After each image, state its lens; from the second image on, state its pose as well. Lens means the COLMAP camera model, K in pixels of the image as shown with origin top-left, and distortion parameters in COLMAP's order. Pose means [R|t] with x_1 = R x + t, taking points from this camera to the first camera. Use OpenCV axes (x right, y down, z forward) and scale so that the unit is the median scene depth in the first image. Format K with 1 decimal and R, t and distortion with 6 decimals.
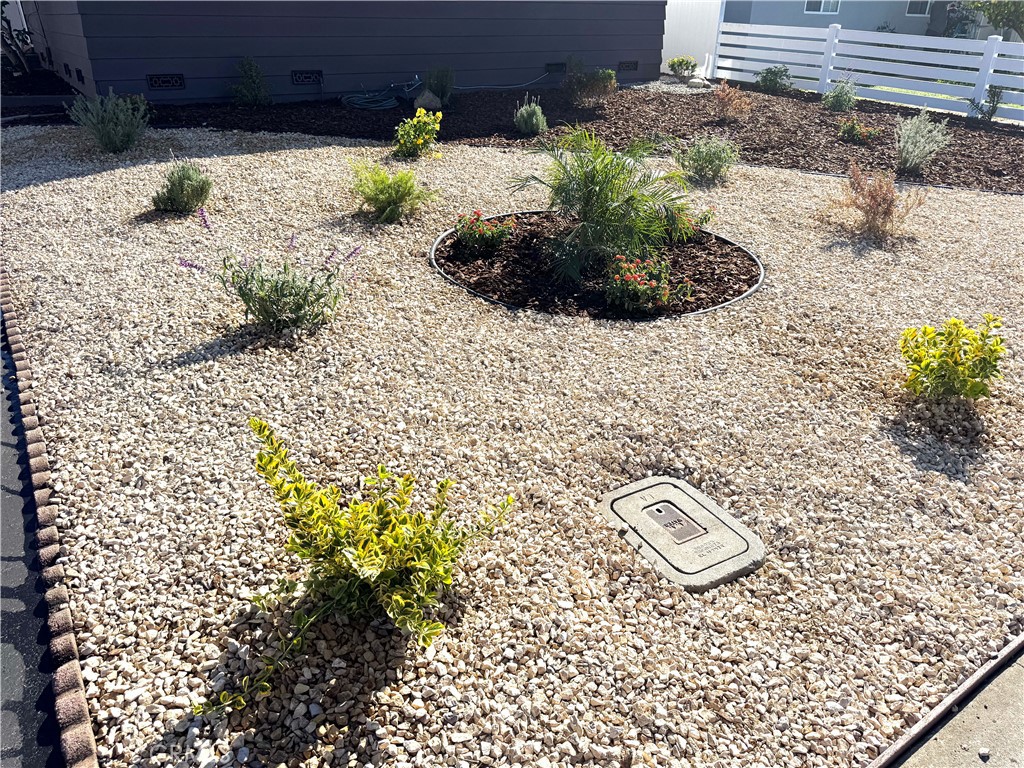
lens RADIAL K [[723.0, 0, 515.0], [0, 723.0, 385.1], [0, 0, 1]] dist [0.050529, -0.053657]
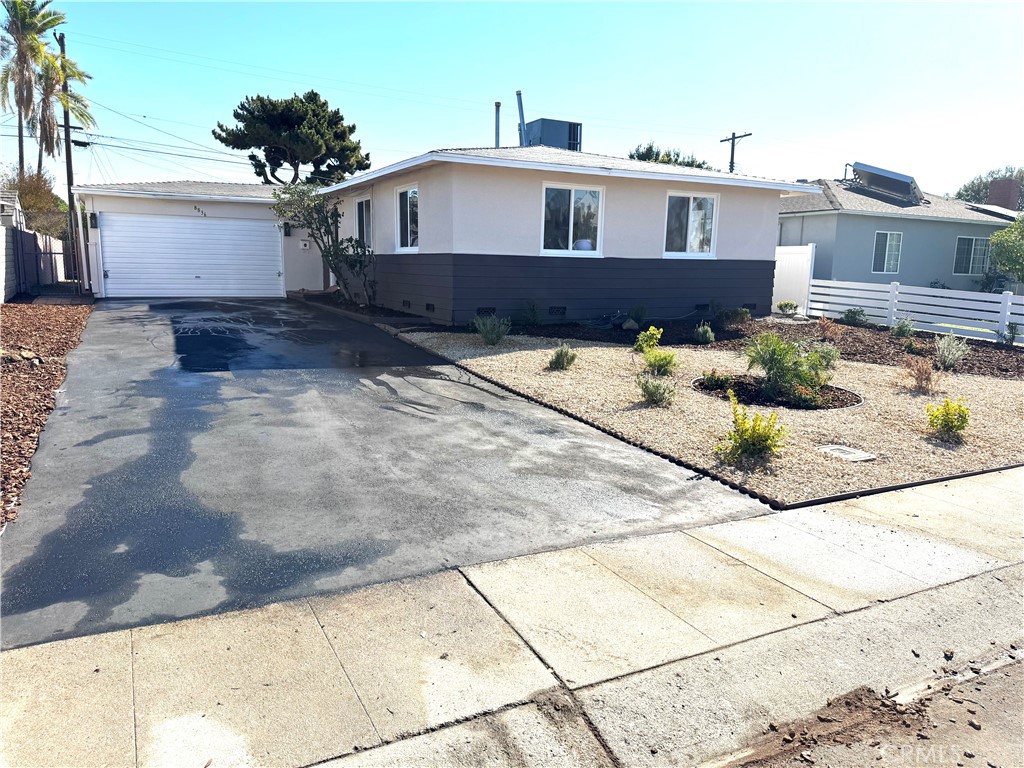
lens RADIAL K [[723.0, 0, 509.8], [0, 723.0, 381.2], [0, 0, 1]] dist [0.050529, -0.053657]
pose [[0.993396, 0.027009, -0.111511, -0.234192], [-0.059430, 0.952484, -0.298733, 0.260197], [0.098144, 0.303387, 0.947799, -0.589708]]
